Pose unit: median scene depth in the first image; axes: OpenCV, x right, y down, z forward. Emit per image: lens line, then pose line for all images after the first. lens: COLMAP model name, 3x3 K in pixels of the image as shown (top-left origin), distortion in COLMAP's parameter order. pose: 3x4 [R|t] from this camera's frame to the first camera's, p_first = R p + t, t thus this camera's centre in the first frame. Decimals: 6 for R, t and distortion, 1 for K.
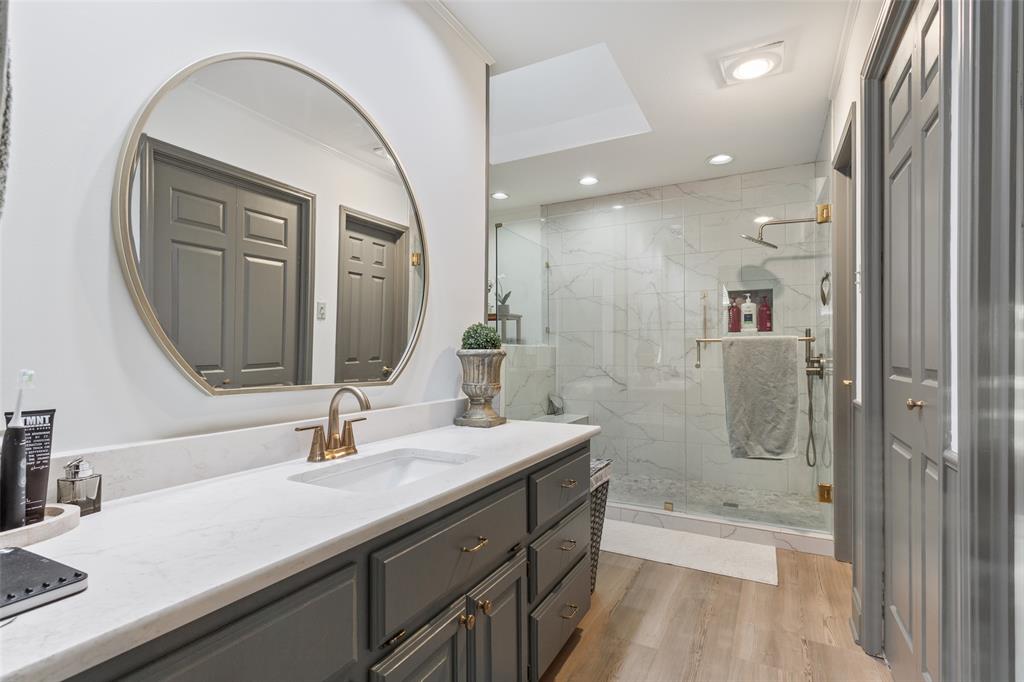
lens RADIAL K [[493.8, 0, 518.0], [0, 493.8, 347.5], [0, 0, 1]] dist [0.026282, 0.000336]
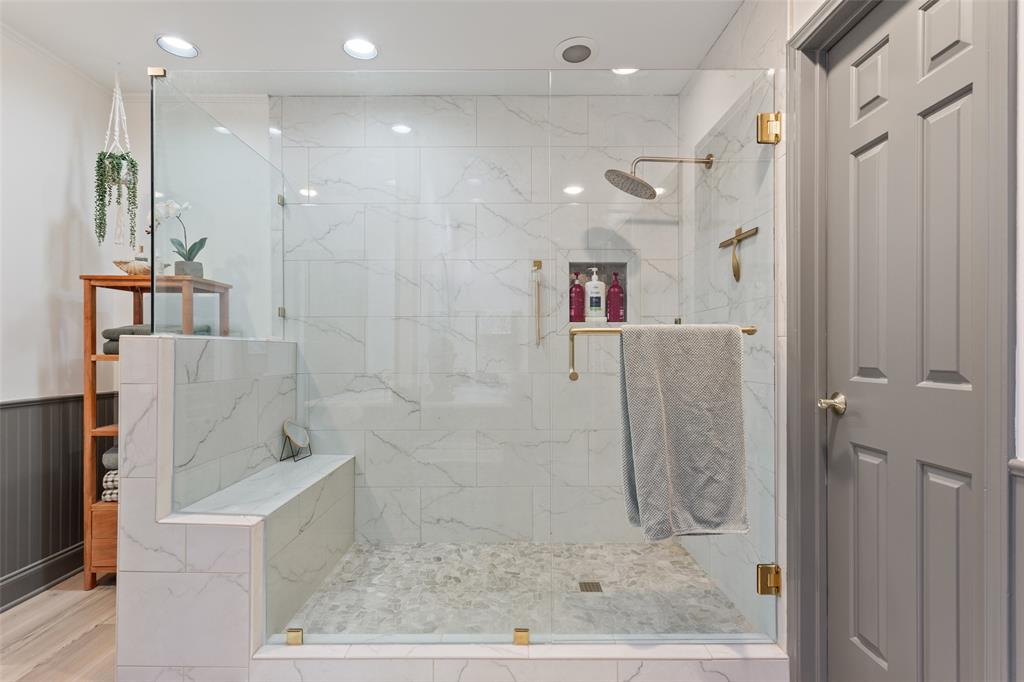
lens RADIAL K [[493.8, 0, 515.5], [0, 493.8, 348.3], [0, 0, 1]] dist [0.026282, 0.000336]
pose [[0.881158, 0.004655, 0.472800, 0.031200], [-0.004846, 0.999988, -0.000814, 0.007110], [-0.472798, -0.001574, 0.881170, 0.429521]]
